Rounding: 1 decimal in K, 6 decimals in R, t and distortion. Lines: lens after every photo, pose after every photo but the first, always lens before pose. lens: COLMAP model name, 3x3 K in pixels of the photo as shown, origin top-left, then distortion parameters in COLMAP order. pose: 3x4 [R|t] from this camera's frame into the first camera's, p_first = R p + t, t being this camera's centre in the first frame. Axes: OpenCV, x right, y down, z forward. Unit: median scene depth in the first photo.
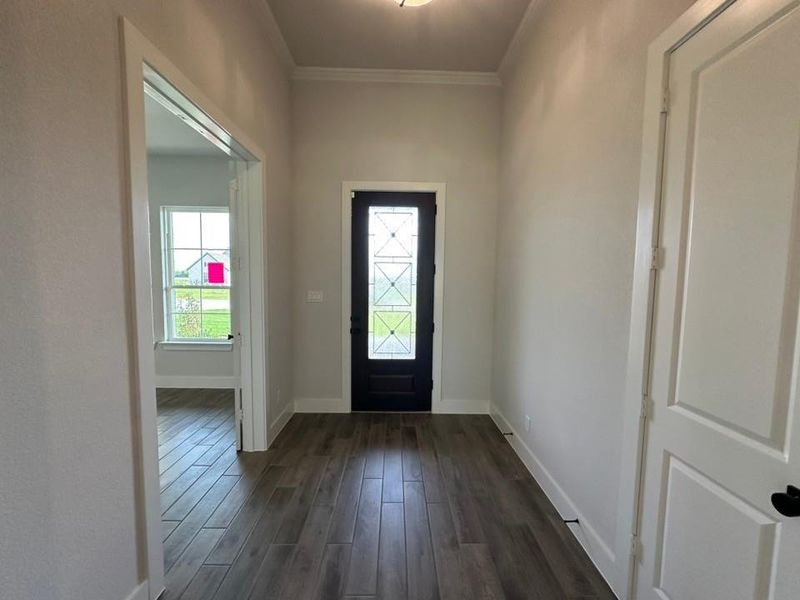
lens RADIAL K [[317.5, 0, 400.0], [0, 317.5, 300.0], [0, 0, 1]] dist [0.001632, -0.000268]
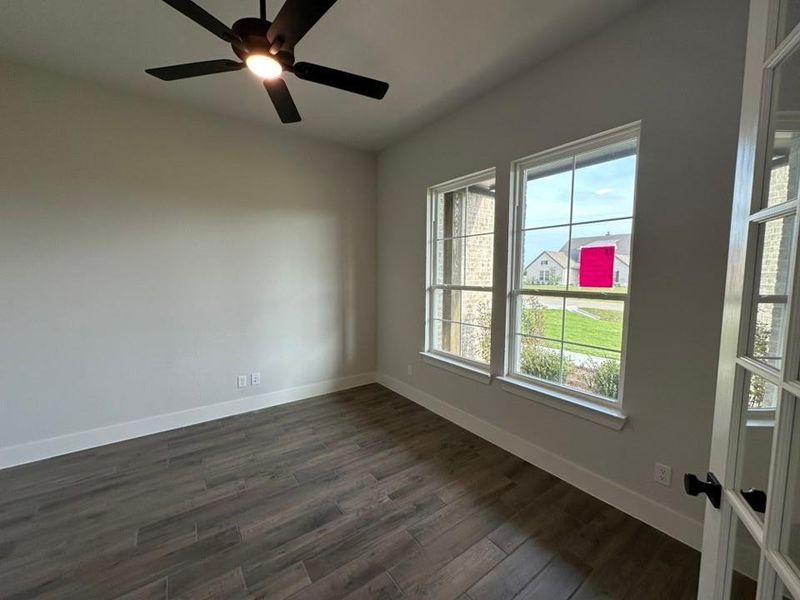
lens RADIAL K [[317.5, 0, 400.0], [0, 317.5, 300.0], [0, 0, 1]] dist [0.001632, -0.000268]
pose [[0.570724, 0.055353, -0.819274, -0.340843], [-0.048904, 0.998246, 0.033377, -0.034452], [0.819685, 0.021017, 0.572429, 0.454519]]
